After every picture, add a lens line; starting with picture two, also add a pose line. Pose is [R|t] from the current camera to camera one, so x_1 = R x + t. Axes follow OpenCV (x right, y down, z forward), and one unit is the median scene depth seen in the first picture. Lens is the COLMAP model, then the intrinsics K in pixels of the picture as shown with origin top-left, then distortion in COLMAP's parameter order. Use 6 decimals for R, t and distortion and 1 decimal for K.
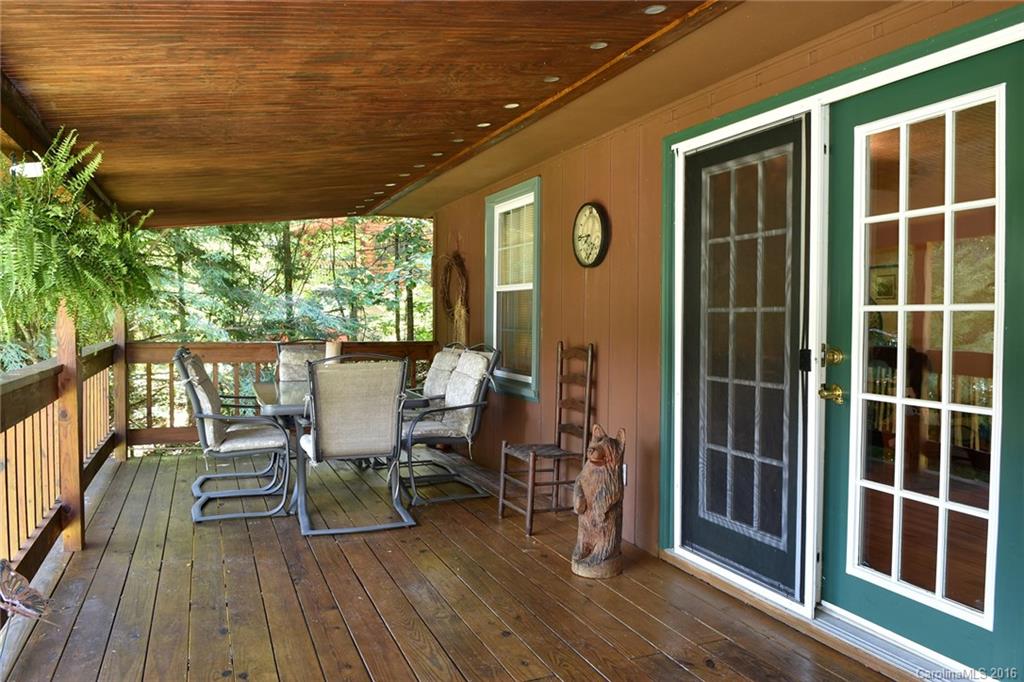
lens RADIAL K [[752.0, 0, 512.0], [0, 752.0, 341.0], [0, 0, 1]] dist [-0.039299, 0.000254]
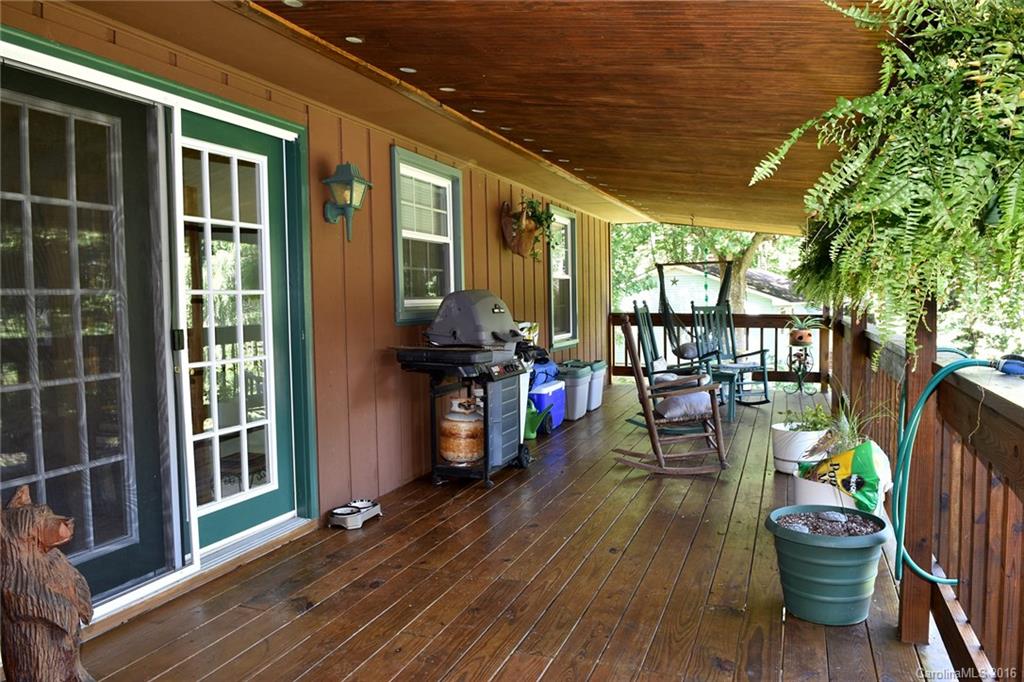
lens RADIAL K [[752.0, 0, 512.0], [0, 752.0, 341.0], [0, 0, 1]] dist [-0.039299, 0.000254]
pose [[-0.731313, -0.031179, 0.681329, -0.740921], [0.033940, 0.996053, 0.082010, -0.047383], [-0.681197, 0.083099, -0.727369, 1.566200]]
